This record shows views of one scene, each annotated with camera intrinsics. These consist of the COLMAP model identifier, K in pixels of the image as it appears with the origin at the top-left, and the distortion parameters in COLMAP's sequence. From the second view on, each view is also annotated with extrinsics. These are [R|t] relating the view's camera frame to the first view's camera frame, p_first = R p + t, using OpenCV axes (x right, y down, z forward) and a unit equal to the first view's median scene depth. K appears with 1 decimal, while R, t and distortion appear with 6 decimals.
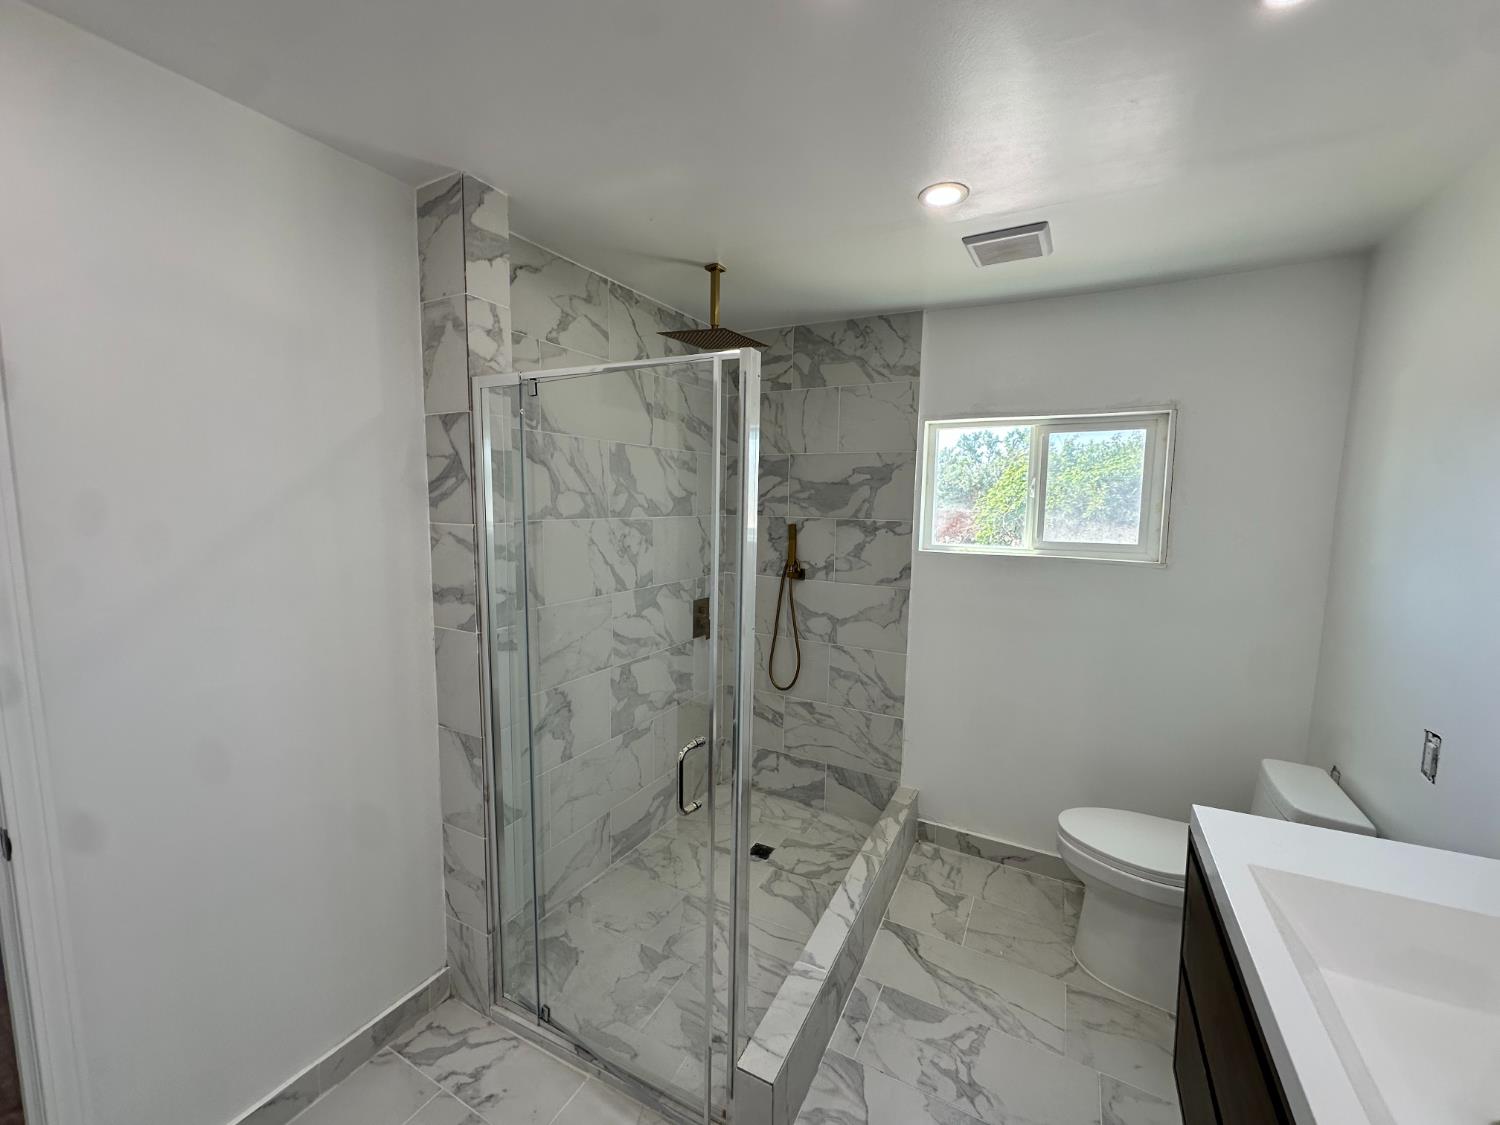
lens RADIAL K [[602.0, 0, 752.8], [0, 602.0, 565.6], [0, 0, 1]] dist [-0.000371, 0.000070]
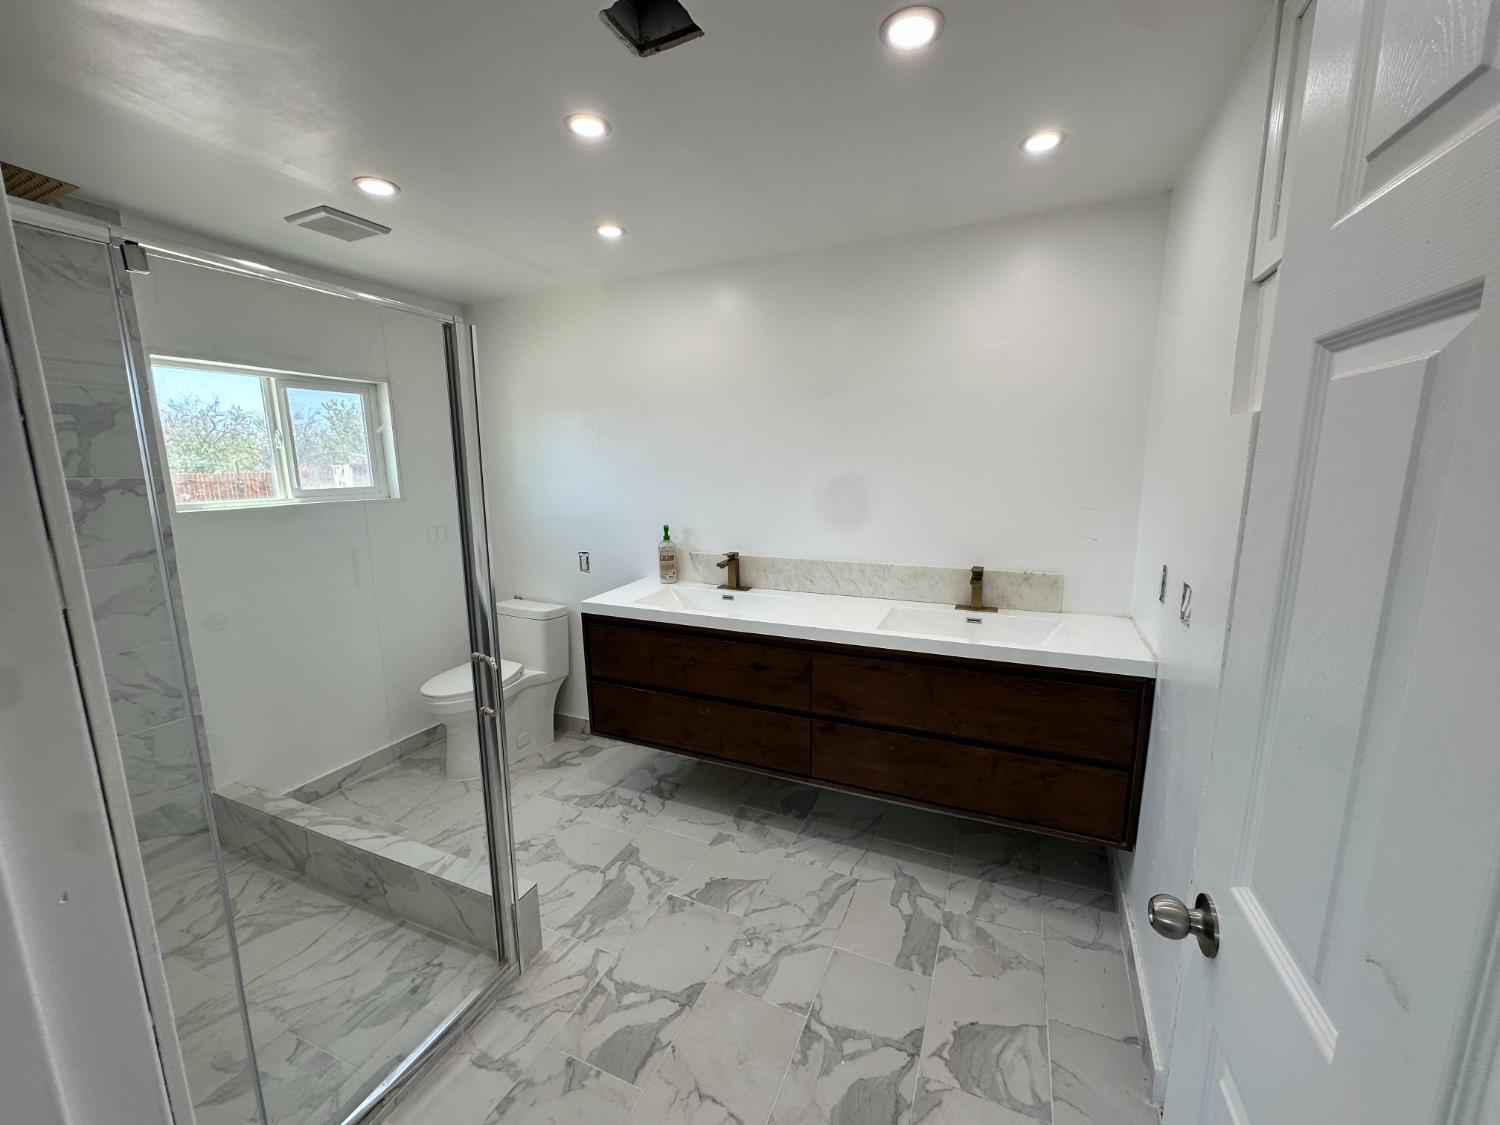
lens RADIAL K [[602.0, 0, 749.7], [0, 602.0, 563.2], [0, 0, 1]] dist [-0.000371, 0.000070]
pose [[-0.081593, -0.180386, 0.980206, -0.641576], [0.119225, 0.974656, 0.189289, -0.019872], [-0.989509, 0.132309, -0.058018, 0.275700]]
